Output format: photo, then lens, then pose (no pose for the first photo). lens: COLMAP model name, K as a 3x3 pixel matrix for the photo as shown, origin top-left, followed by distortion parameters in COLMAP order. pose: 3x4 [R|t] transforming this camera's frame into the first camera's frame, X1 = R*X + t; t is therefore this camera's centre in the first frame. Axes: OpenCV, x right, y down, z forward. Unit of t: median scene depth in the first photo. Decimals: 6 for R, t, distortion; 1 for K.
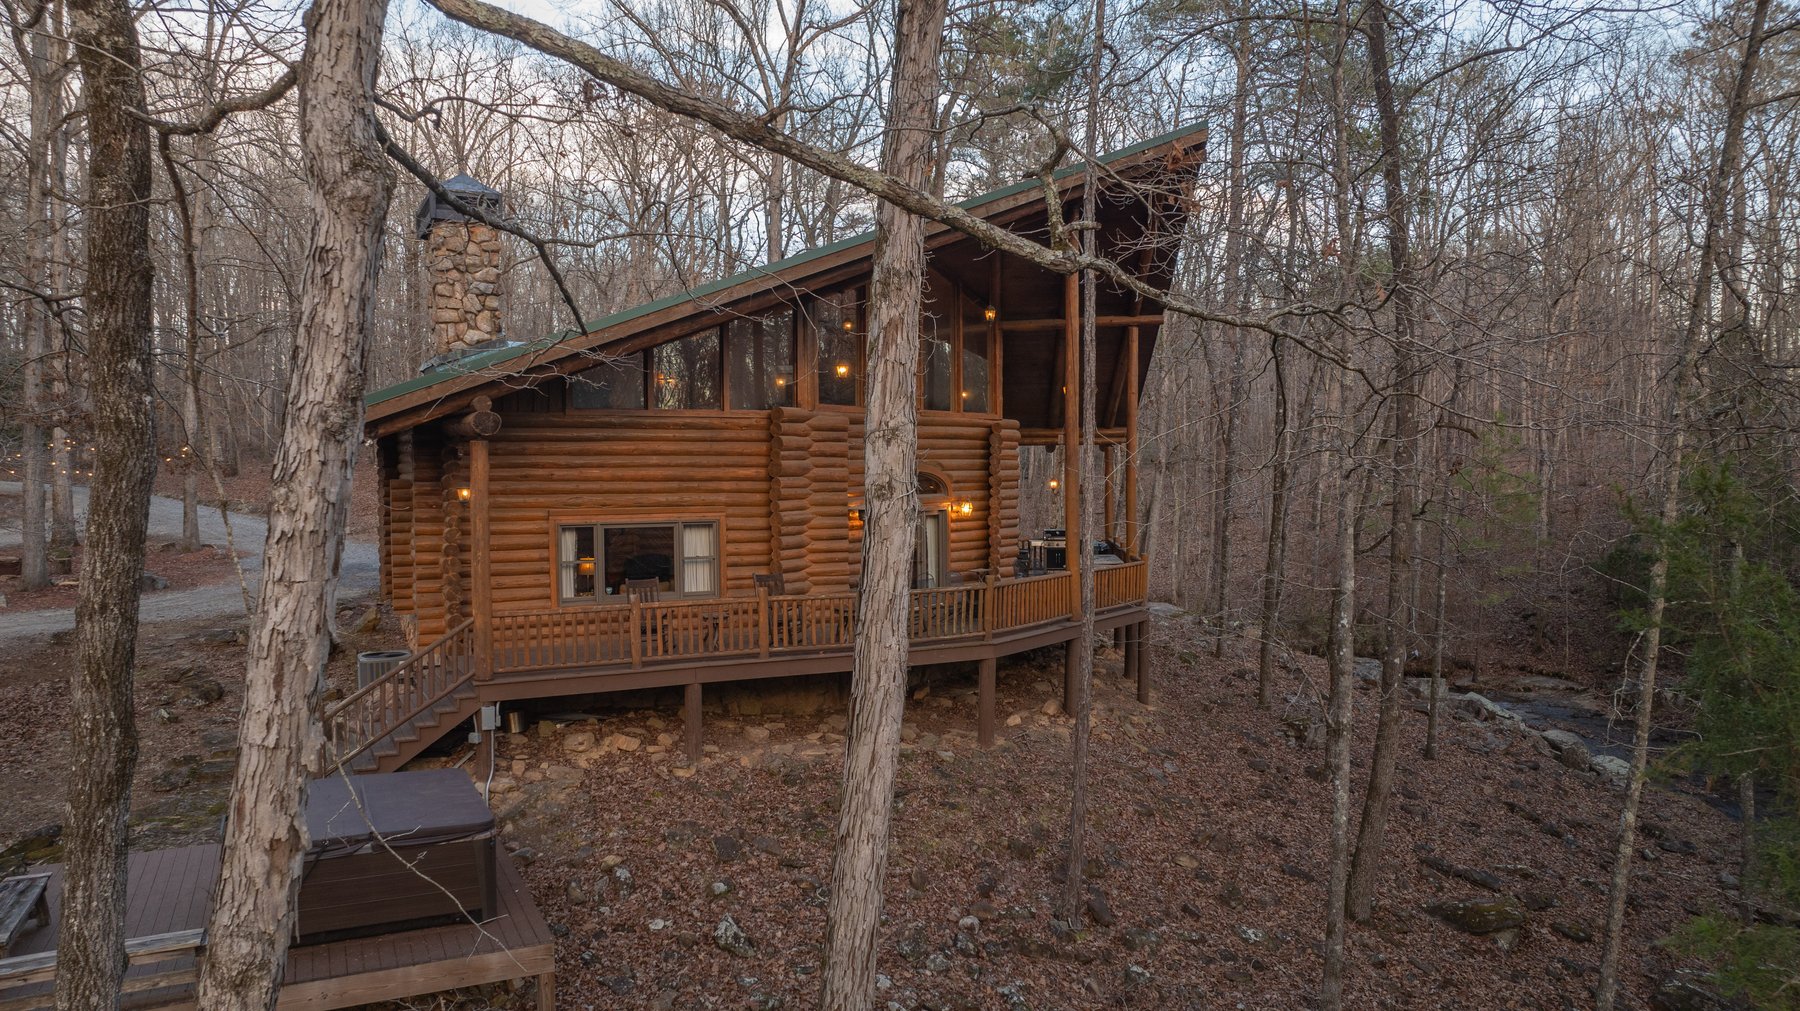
lens RADIAL K [[1276.5, 0, 900.0], [0, 1276.5, 505.5], [0, 0, 1]] dist [-0.004041, -0.000285]
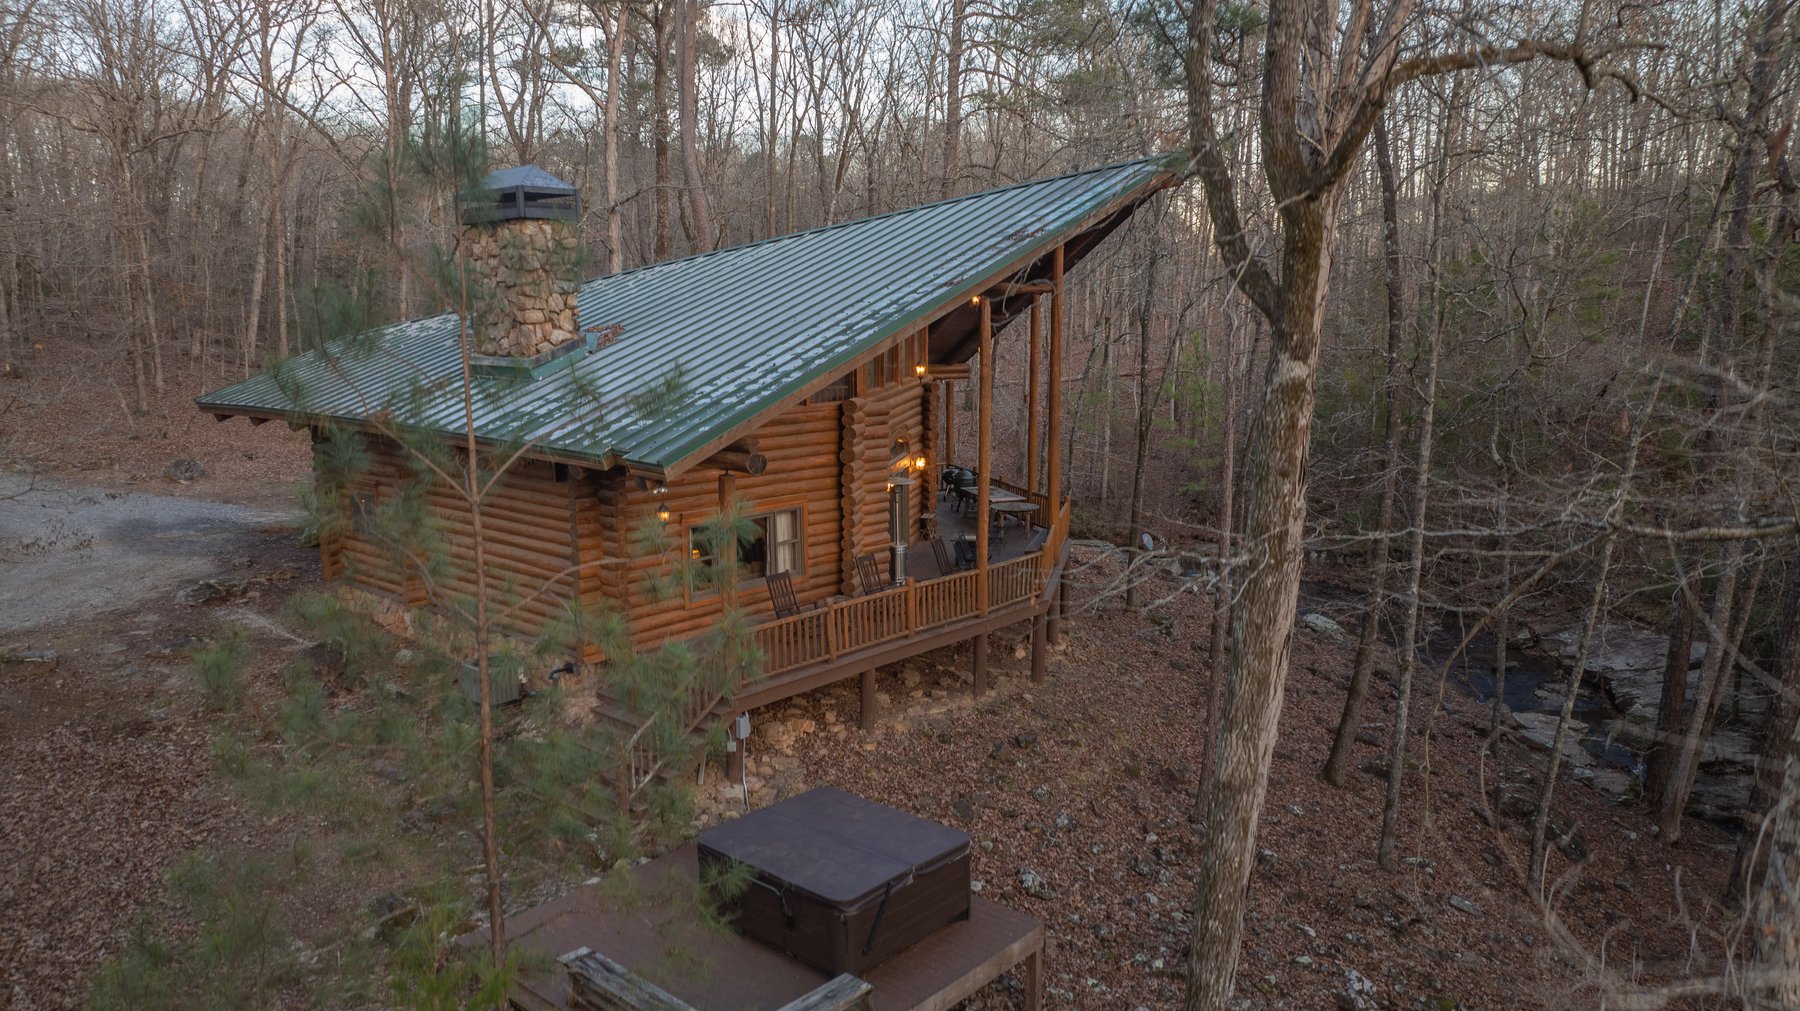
lens RADIAL K [[1276.5, 0, 900.0], [0, 1276.5, 505.5], [0, 0, 1]] dist [-0.004041, -0.000285]
pose [[0.915339, -0.062620, 0.397786, -0.496972], [0.013772, 0.992125, 0.124491, -0.122684], [-0.402449, -0.108473, 0.908993, -0.023032]]
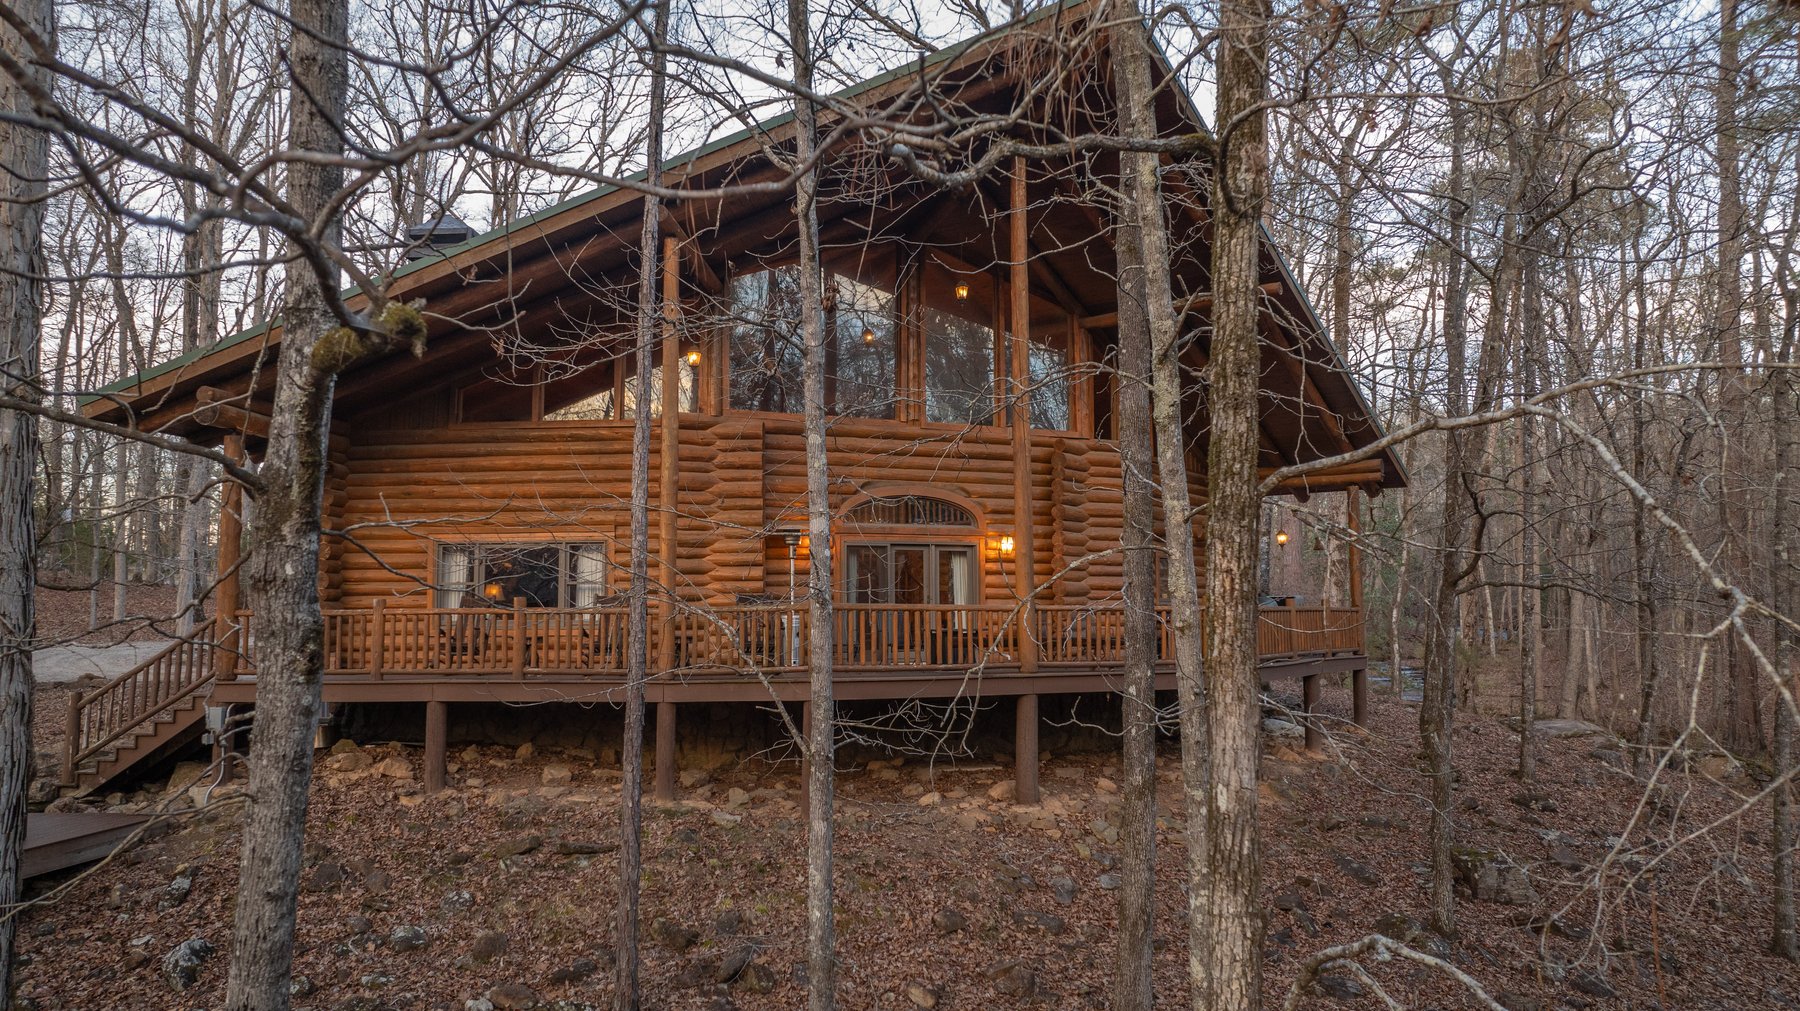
lens RADIAL K [[1276.5, 0, 900.0], [0, 1276.5, 505.5], [0, 0, 1]] dist [-0.004041, -0.000285]
pose [[0.856927, -0.048753, -0.513127, 0.494513], [-0.015086, 0.992718, -0.119513, 0.090557], [0.515217, 0.110155, 0.849951, 0.340428]]
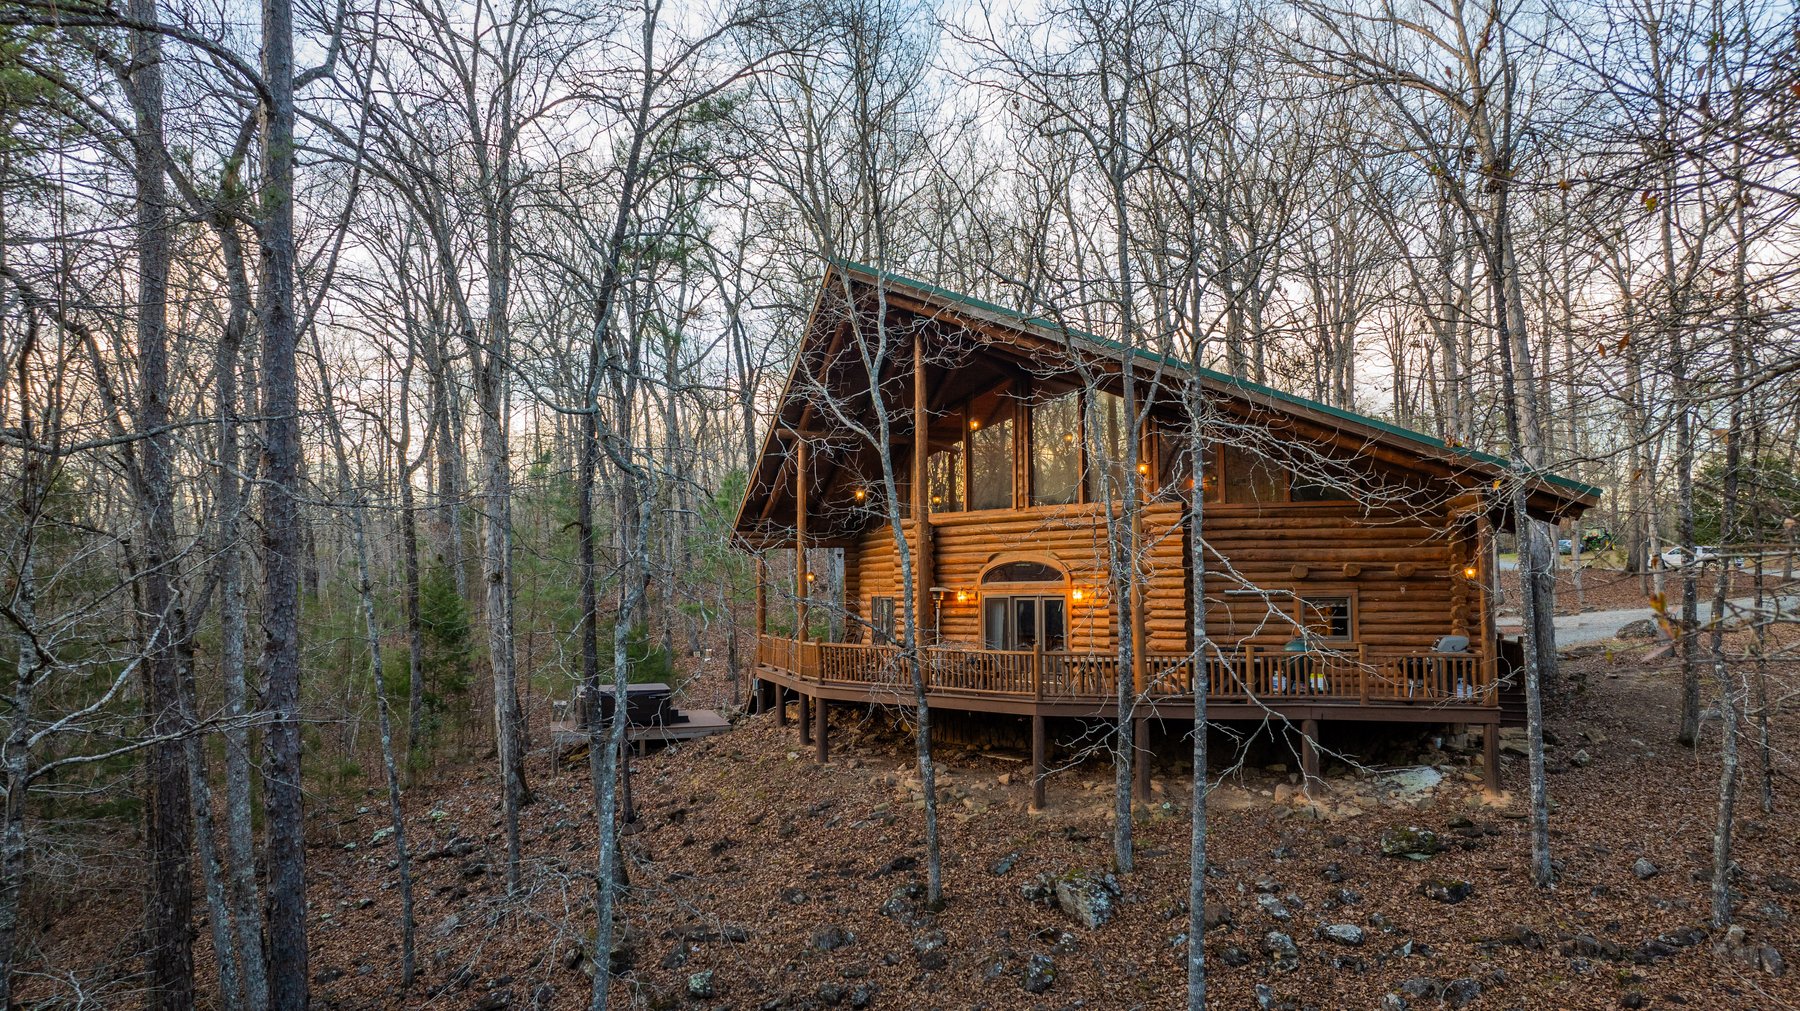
lens RADIAL K [[1276.5, 0, 900.0], [0, 1276.5, 505.5], [0, 0, 1]] dist [-0.004041, -0.000285]
pose [[-0.161898, -0.057755, -0.985116, 1.352593], [-0.024905, 0.998207, -0.054429, -0.013448], [0.986493, 0.015723, -0.163046, 1.245066]]
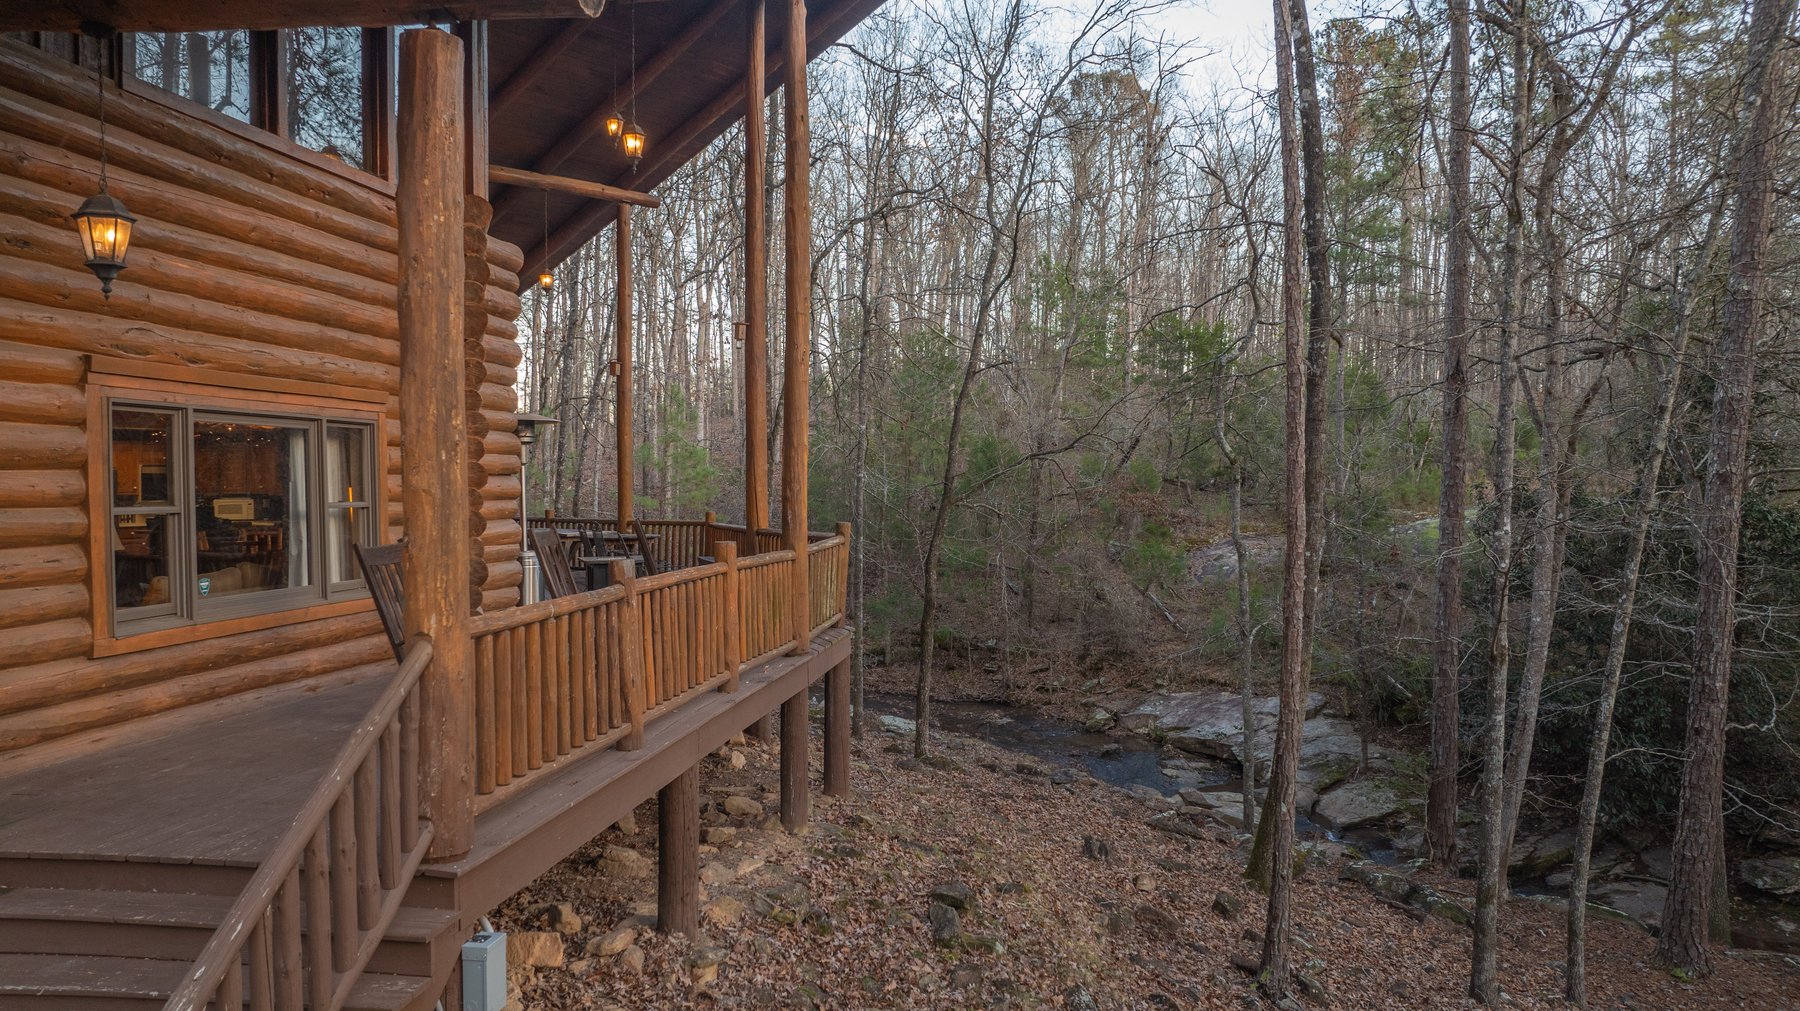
lens RADIAL K [[1276.5, 0, 900.0], [0, 1276.5, 505.5], [0, 0, 1]] dist [-0.004041, -0.000285]
pose [[0.563202, -0.013844, 0.826203, -0.409107], [0.033352, 0.999426, -0.005989, 0.049941], [-0.825646, 0.030928, 0.563340, 0.592306]]
